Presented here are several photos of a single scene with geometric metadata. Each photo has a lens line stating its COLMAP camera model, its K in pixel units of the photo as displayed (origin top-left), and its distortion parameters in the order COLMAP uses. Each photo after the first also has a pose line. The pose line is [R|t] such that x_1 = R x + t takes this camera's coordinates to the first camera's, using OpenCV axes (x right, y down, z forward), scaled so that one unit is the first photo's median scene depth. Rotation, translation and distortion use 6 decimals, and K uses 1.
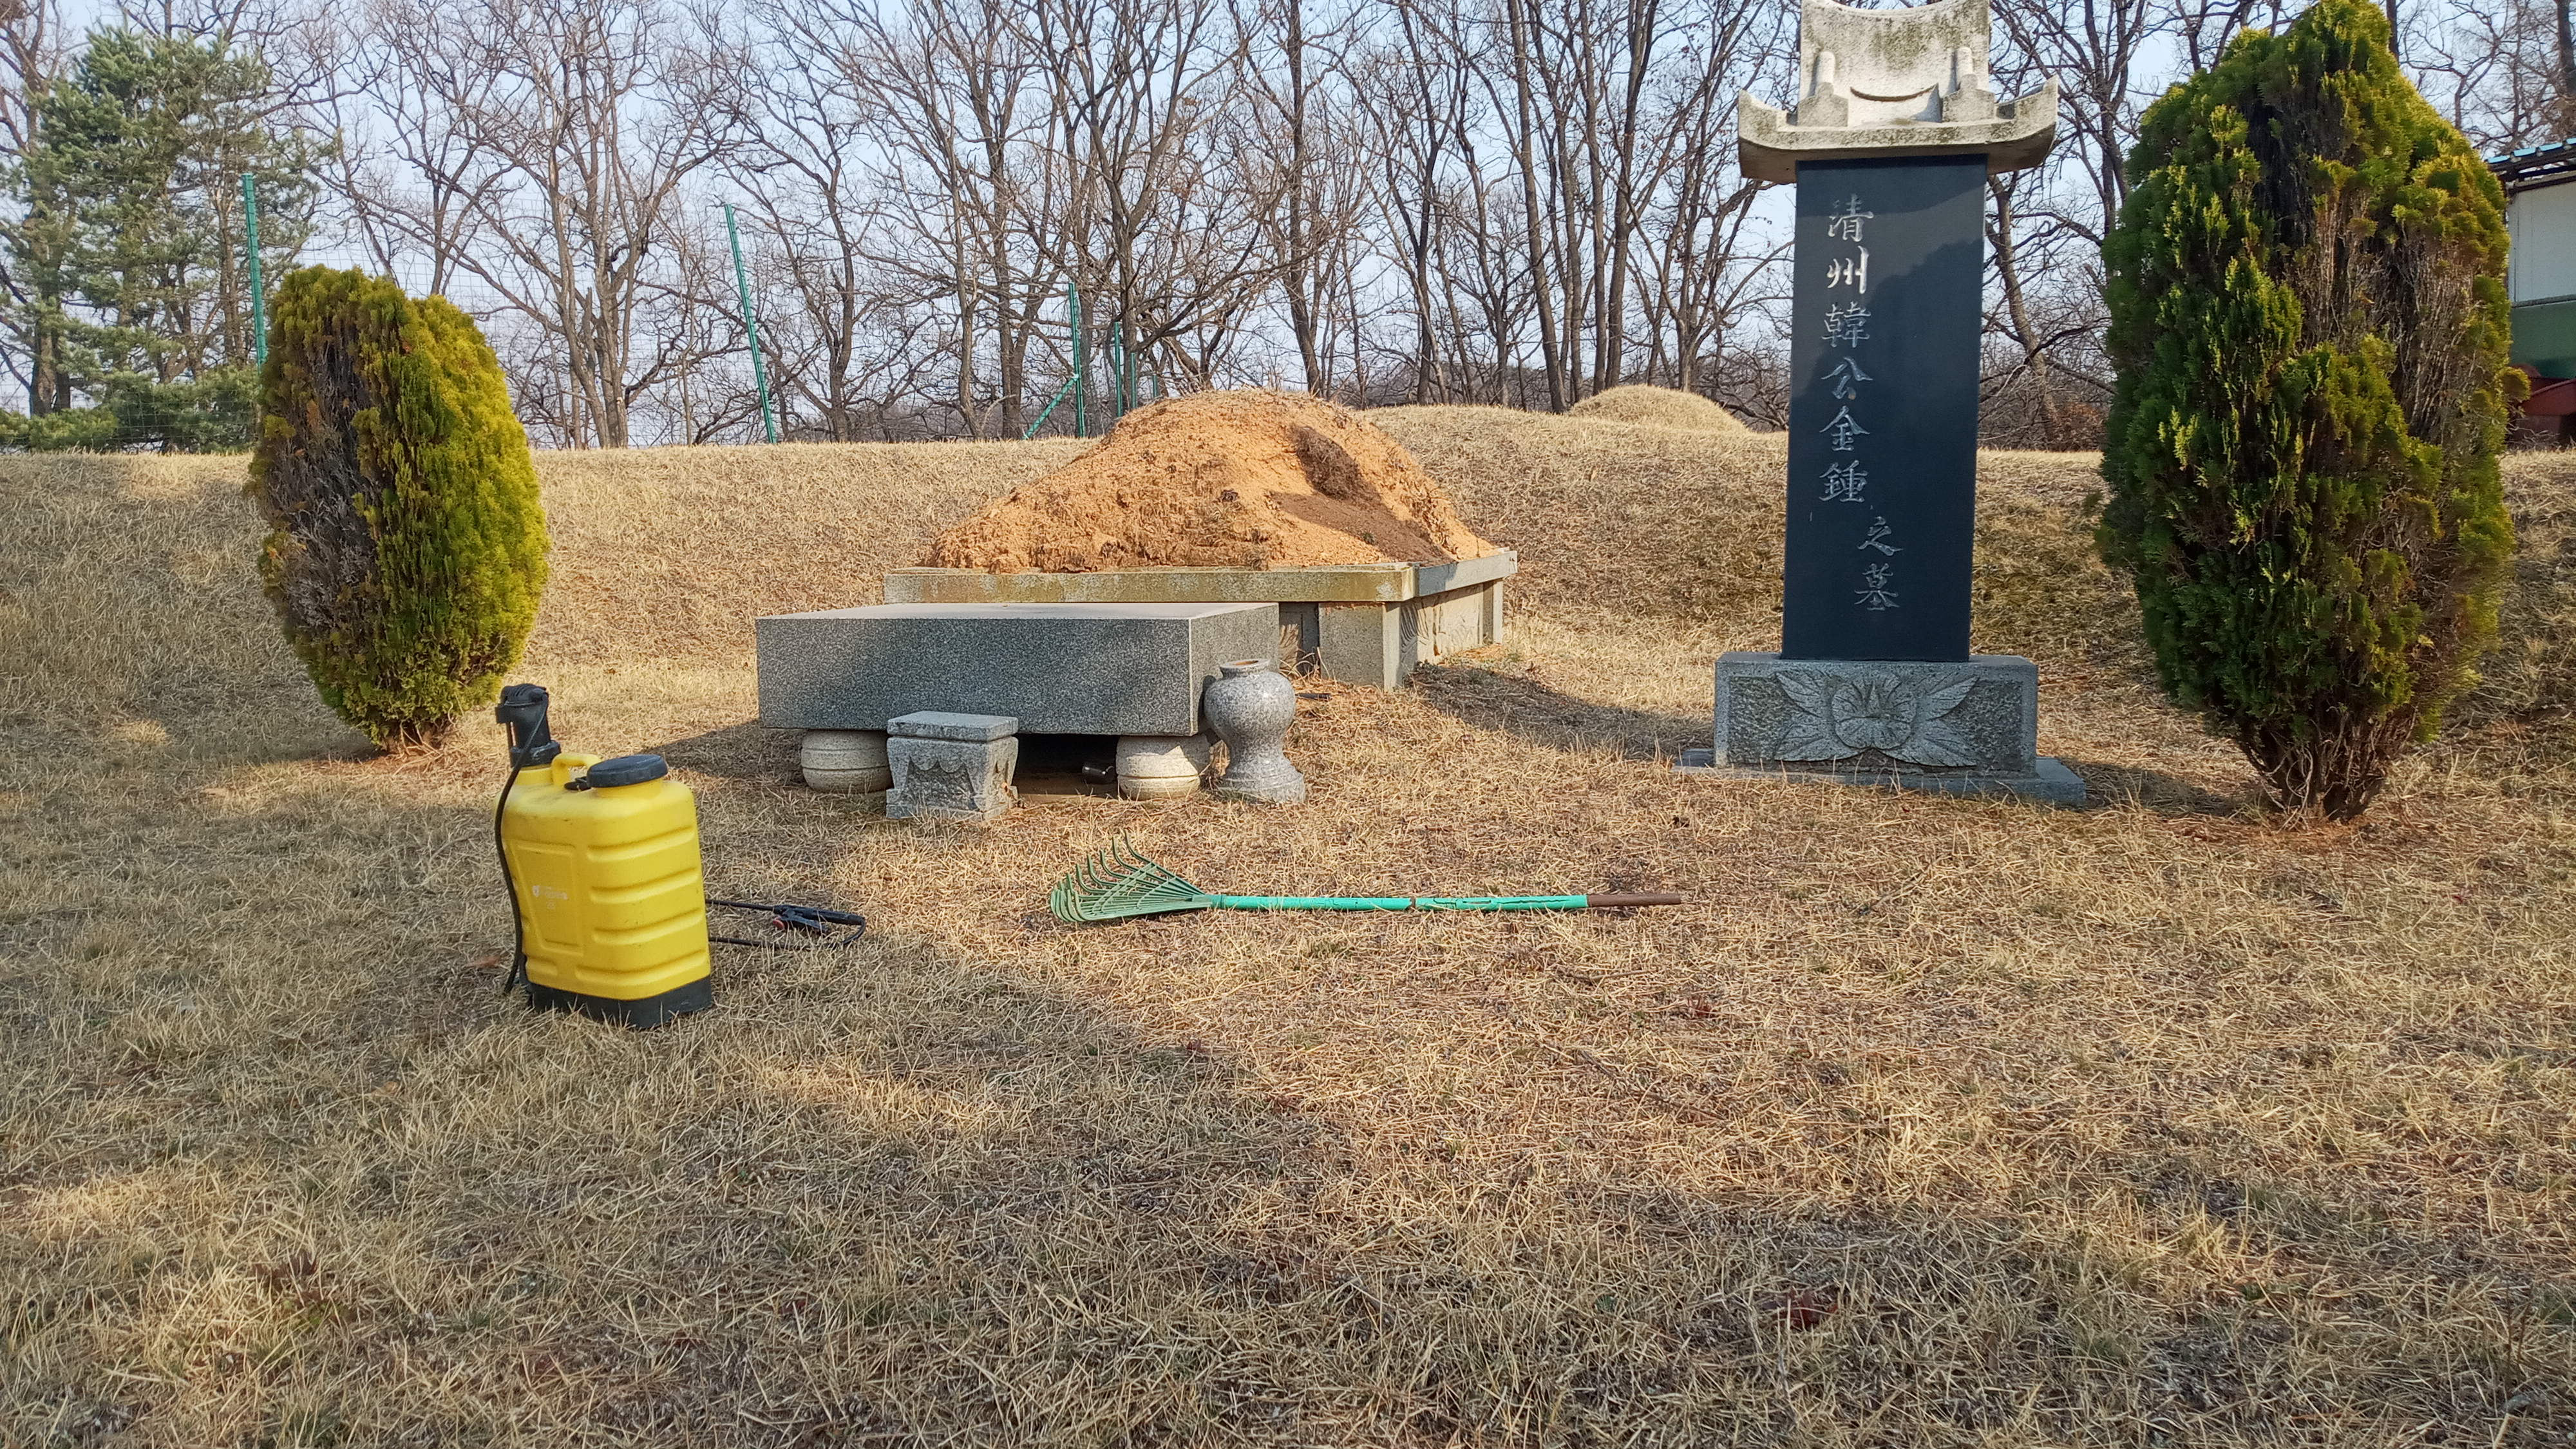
lens RADIAL K [[2044.1, 0, 1286.7], [0, 2044.1, 741.3], [0, 0, 1]] dist [0.077185, -0.128754]
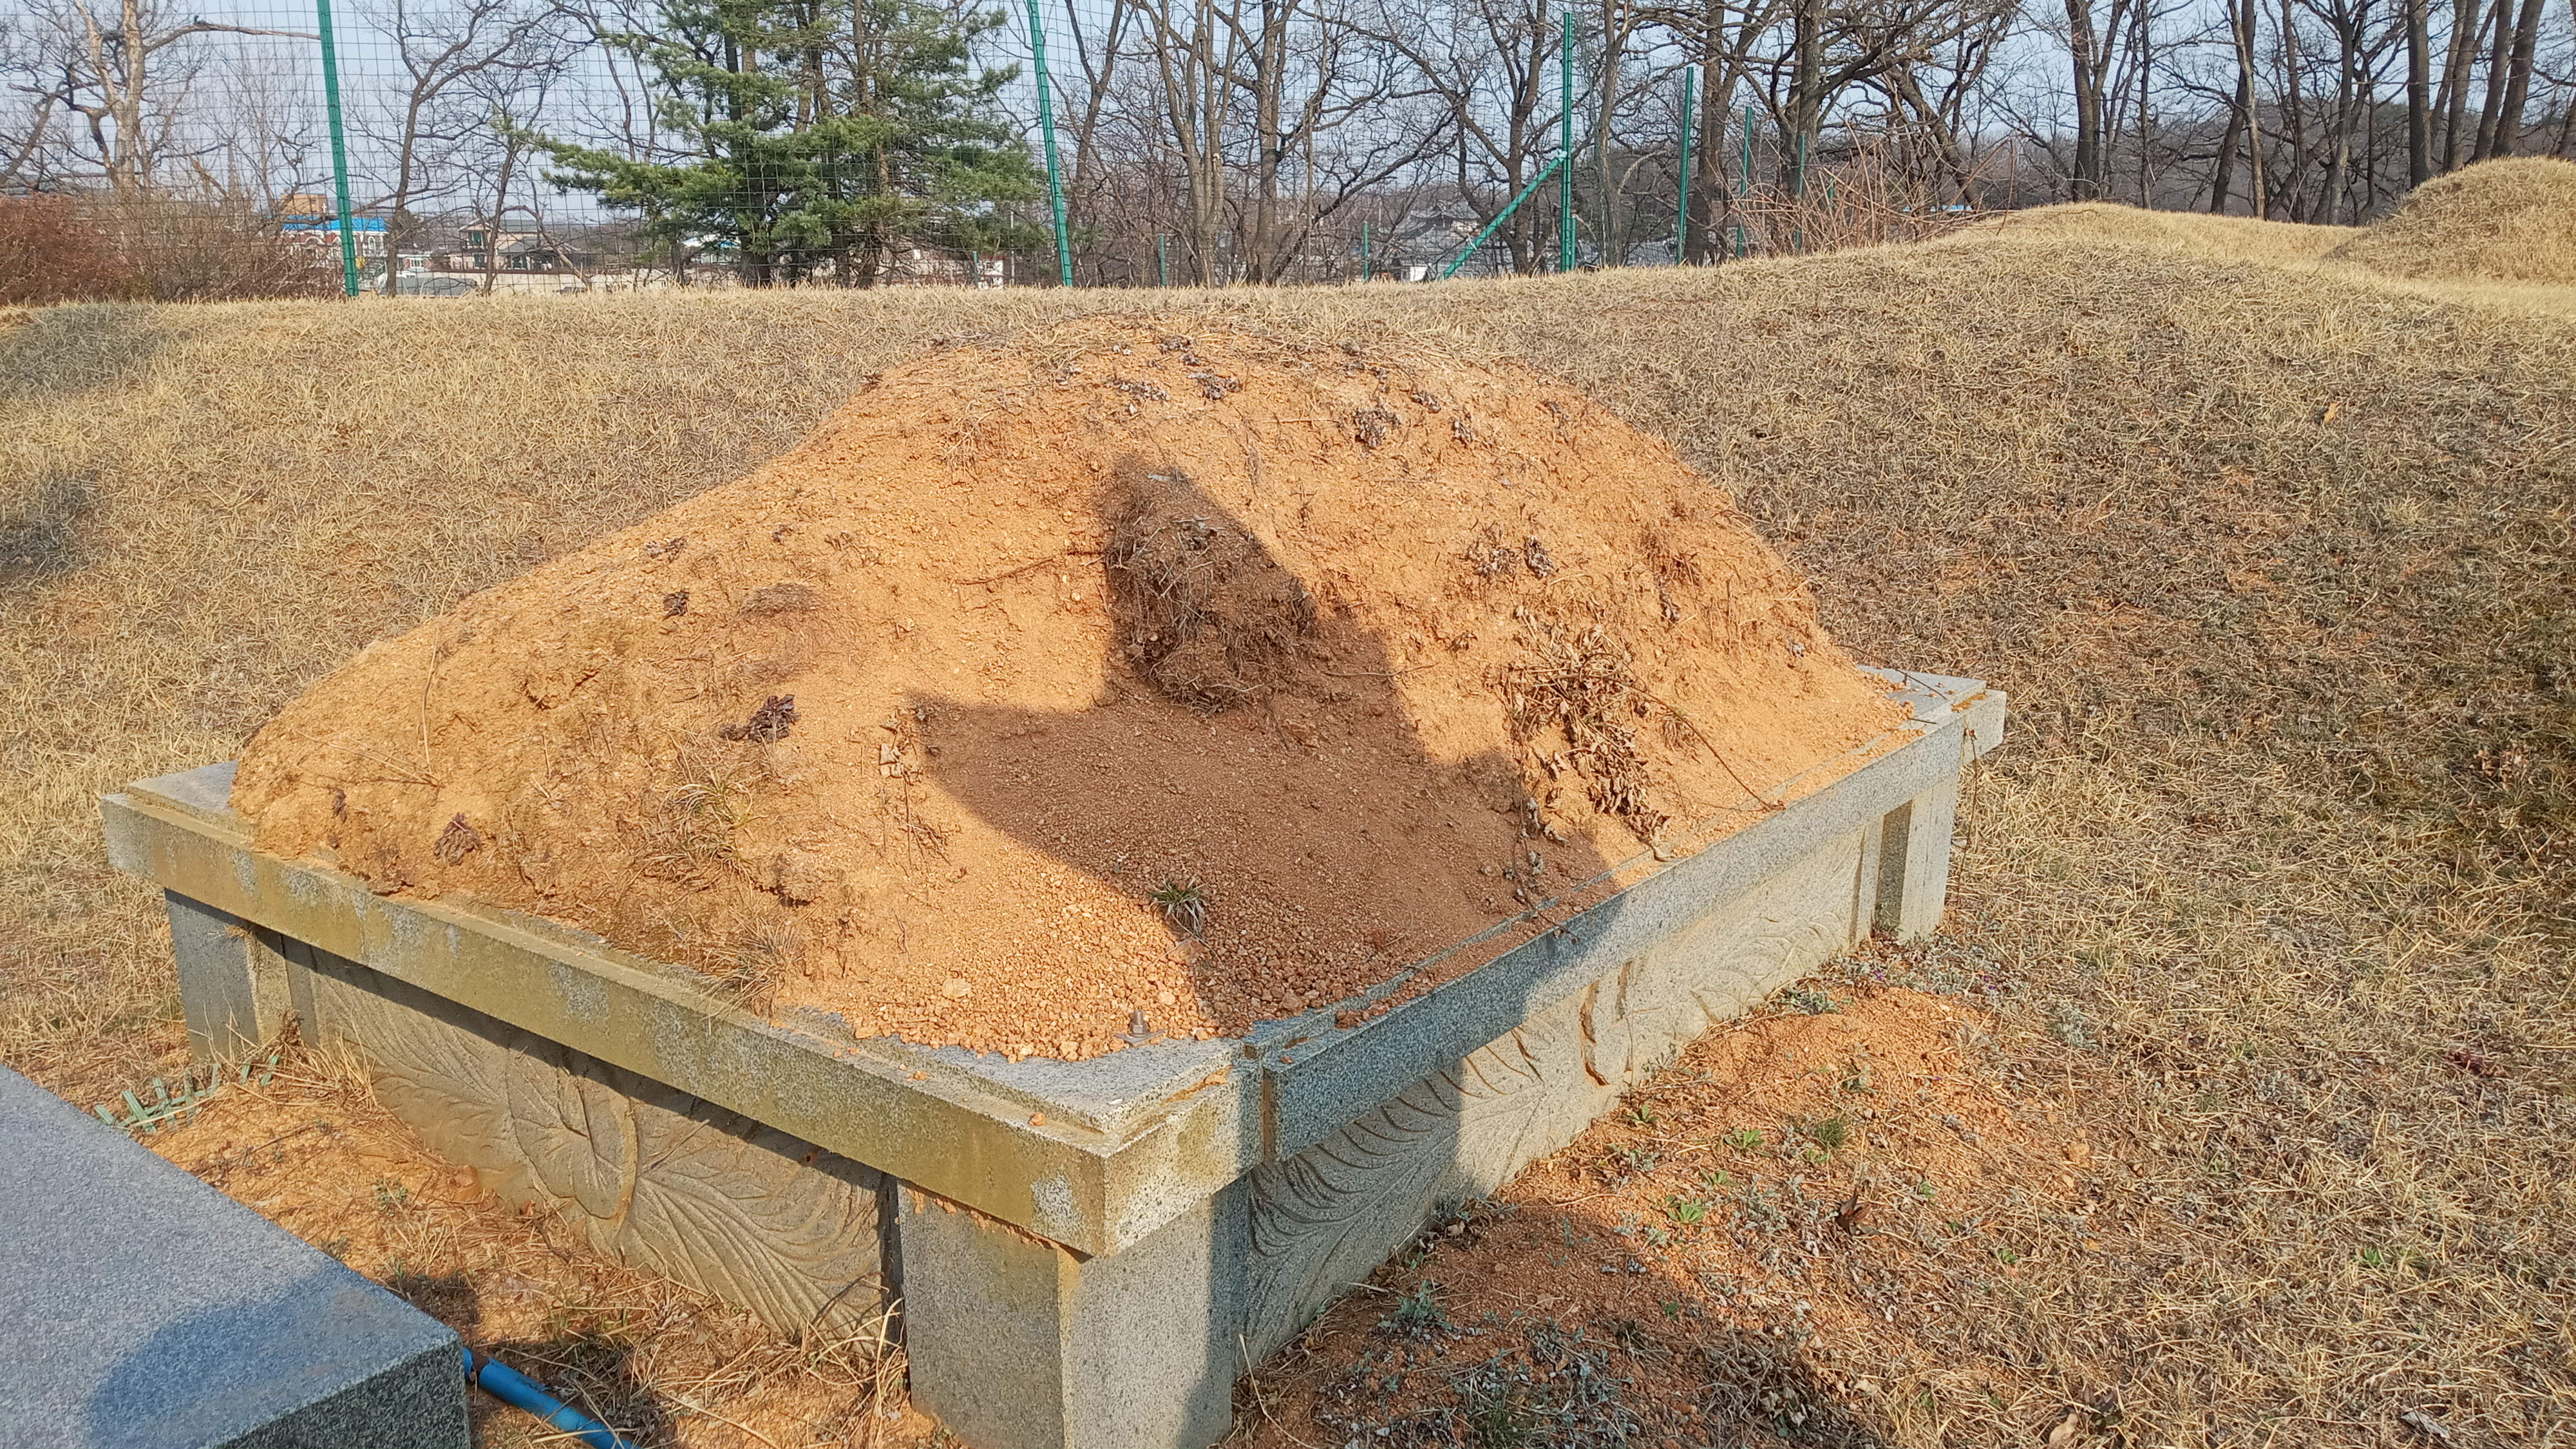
lens RADIAL K [[2044.1, 0, 1286.7], [0, 2044.1, 741.3], [0, 0, 1]] dist [0.077185, -0.128754]
pose [[0.932570, 0.108810, -0.344199, 0.096210], [-0.066498, 0.988955, 0.132464, -0.101220], [0.354811, -0.100643, 0.929505, 0.450931]]
